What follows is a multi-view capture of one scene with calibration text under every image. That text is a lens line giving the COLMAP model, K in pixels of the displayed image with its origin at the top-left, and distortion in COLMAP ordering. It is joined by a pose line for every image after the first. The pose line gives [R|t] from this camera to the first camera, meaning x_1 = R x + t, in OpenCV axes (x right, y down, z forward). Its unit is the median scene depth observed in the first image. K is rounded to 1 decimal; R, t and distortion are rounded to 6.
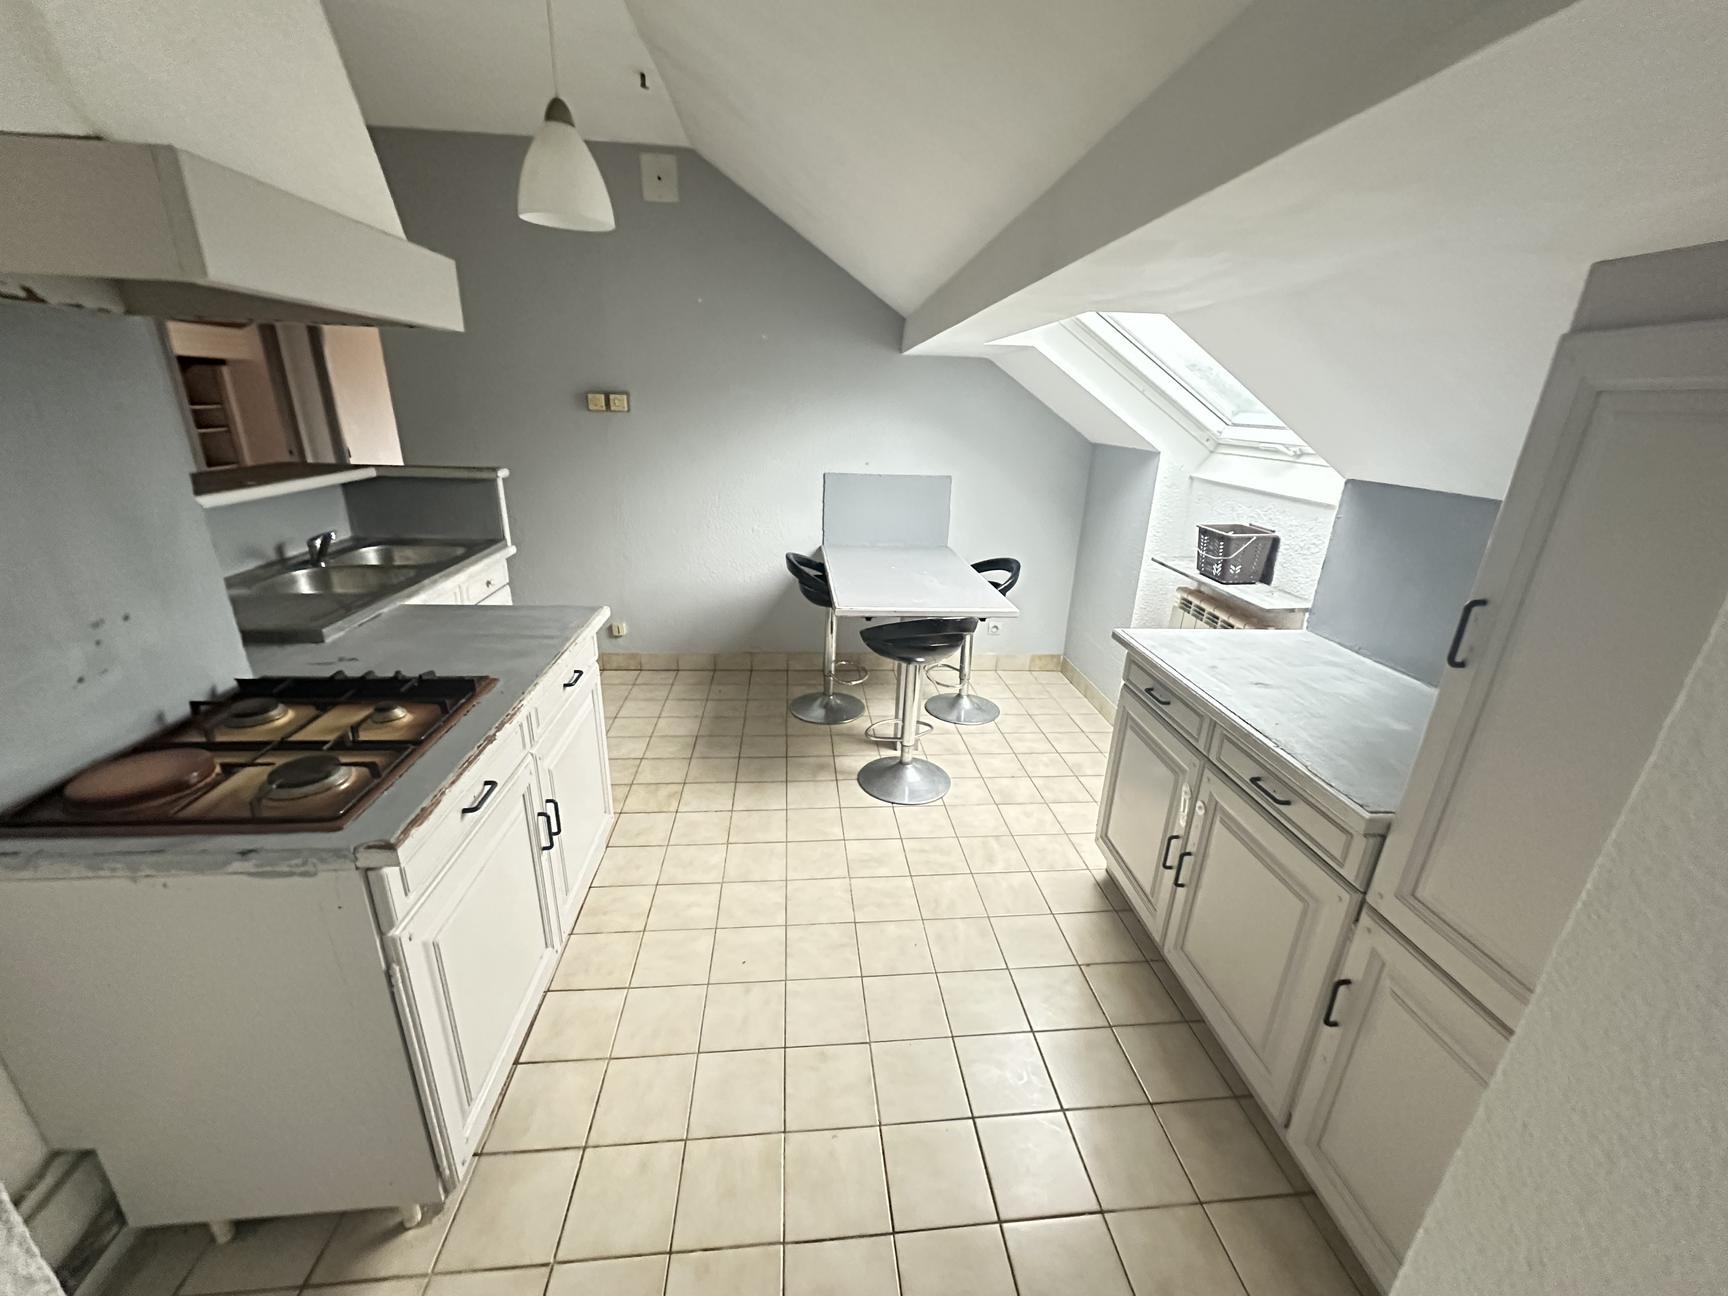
lens RADIAL K [[688.2, 0, 862.6], [0, 688.2, 649.9], [0, 0, 1]] dist [0.000328, 0.000040]
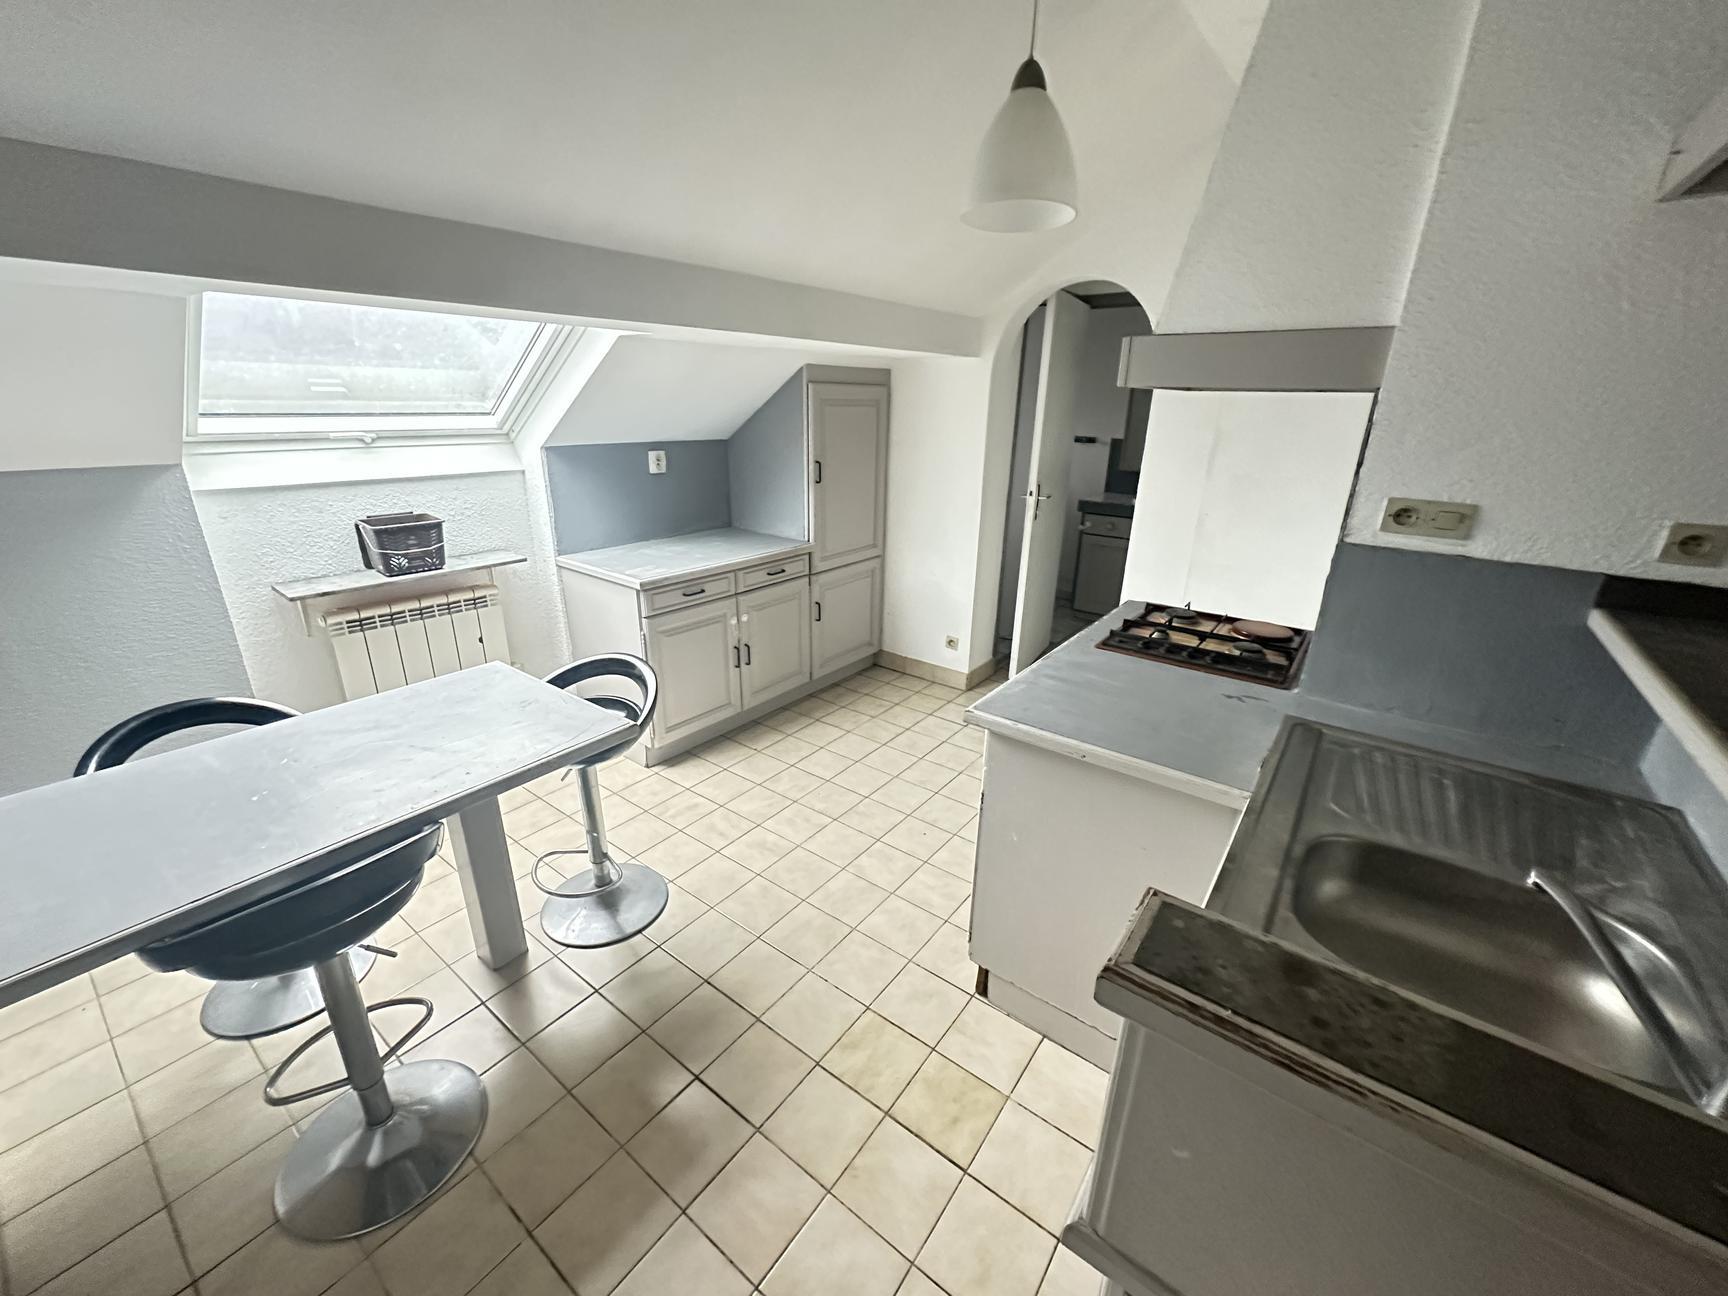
lens RADIAL K [[688.2, 0, 862.6], [0, 688.2, 649.9], [0, 0, 1]] dist [0.000328, 0.000040]
pose [[-0.735430, -0.276901, 0.618441, -0.959016], [0.186860, 0.794424, 0.577904, -0.745677], [-0.651327, 0.540570, -0.532501, 1.879150]]
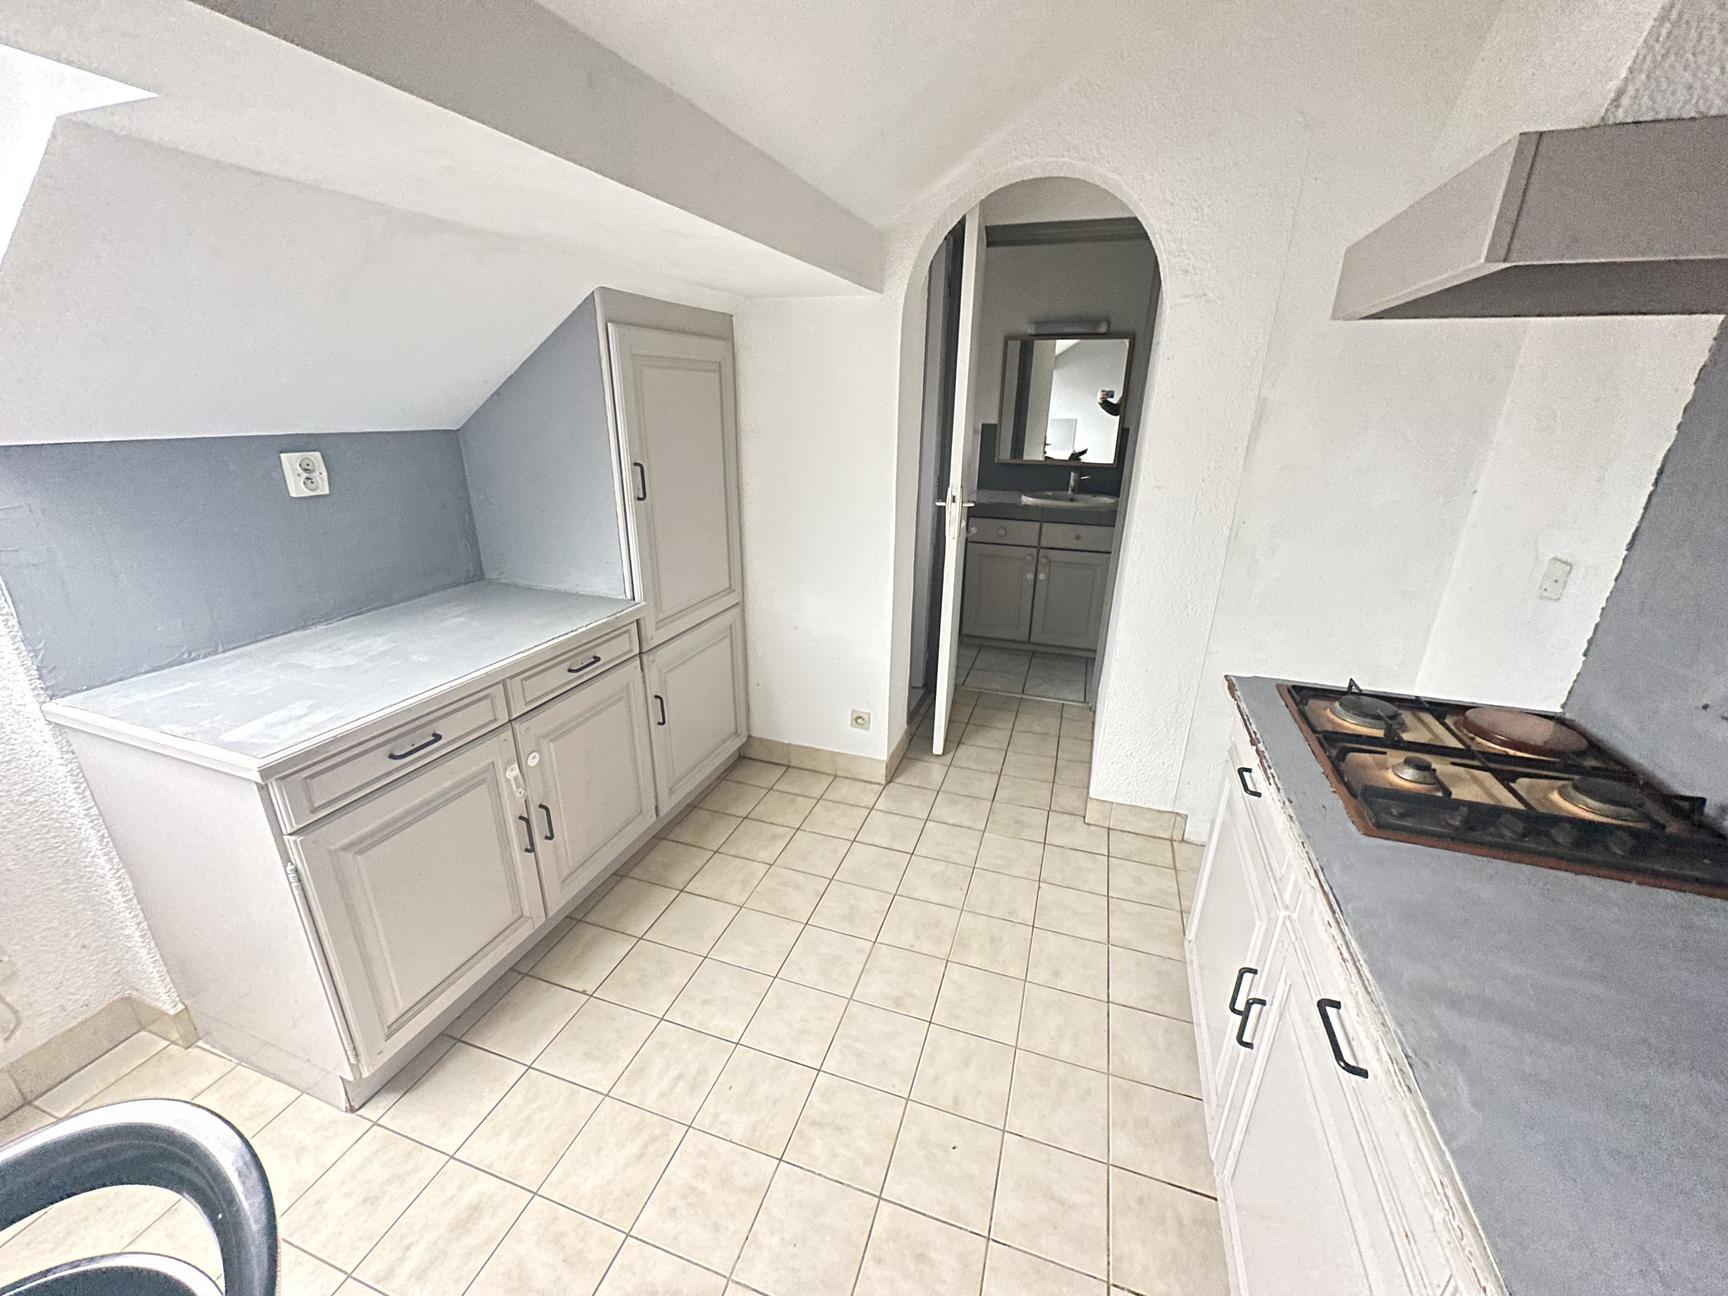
lens RADIAL K [[688.2, 0, 862.6], [0, 688.2, 649.9], [0, 0, 1]] dist [0.000328, 0.000040]
pose [[-0.911055, -0.185774, 0.368059, -0.298349], [0.094569, 0.774763, 0.625140, -0.490767], [-0.401293, 0.604343, -0.688283, 1.431743]]
